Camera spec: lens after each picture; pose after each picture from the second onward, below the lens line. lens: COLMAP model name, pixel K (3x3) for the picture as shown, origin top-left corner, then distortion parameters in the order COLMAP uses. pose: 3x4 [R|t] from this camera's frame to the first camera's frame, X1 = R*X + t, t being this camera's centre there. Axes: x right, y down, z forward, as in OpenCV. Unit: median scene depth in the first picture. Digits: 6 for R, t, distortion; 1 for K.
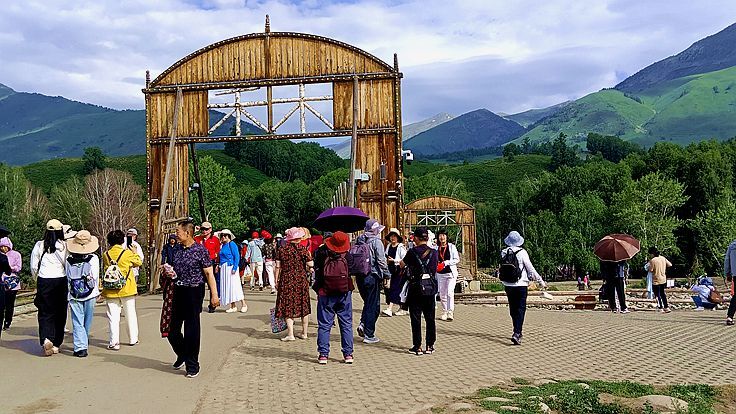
lens RADIAL K [[761.7, 0, 368.0], [0, 761.7, 207.0], [0, 0, 1]] dist [0.056236, -0.025762]
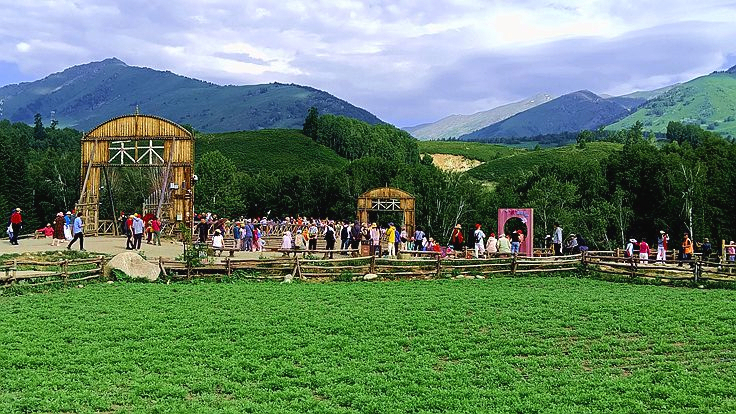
lens RADIAL K [[761.7, 0, 368.0], [0, 761.7, 207.0], [0, 0, 1]] dist [0.056236, -0.025762]
pose [[0.991743, 0.039011, -0.122161, 0.729066], [-0.035552, 0.998906, 0.030371, -0.063441], [0.123212, -0.025777, 0.992046, -0.942059]]
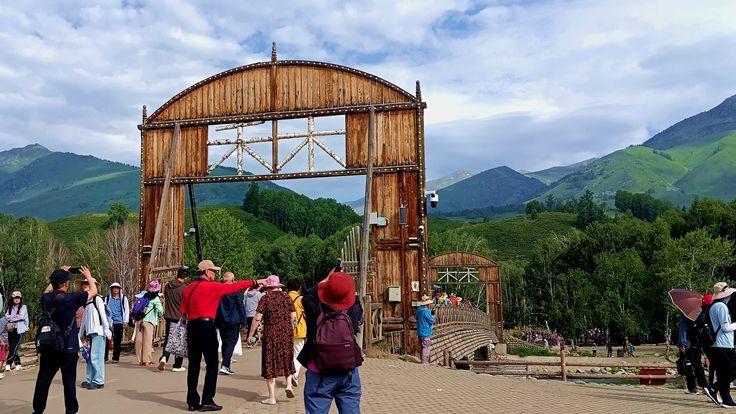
lens RADIAL K [[759.2, 0, 303.2], [0, 759.2, 208.1], [0, 0, 1]] dist [0.102745, -0.224508]
pose [[0.994235, 0.004423, -0.107129, -0.000255], [-0.012255, 0.997288, -0.072567, 0.008755], [0.106518, 0.073462, 0.991593, 0.125809]]
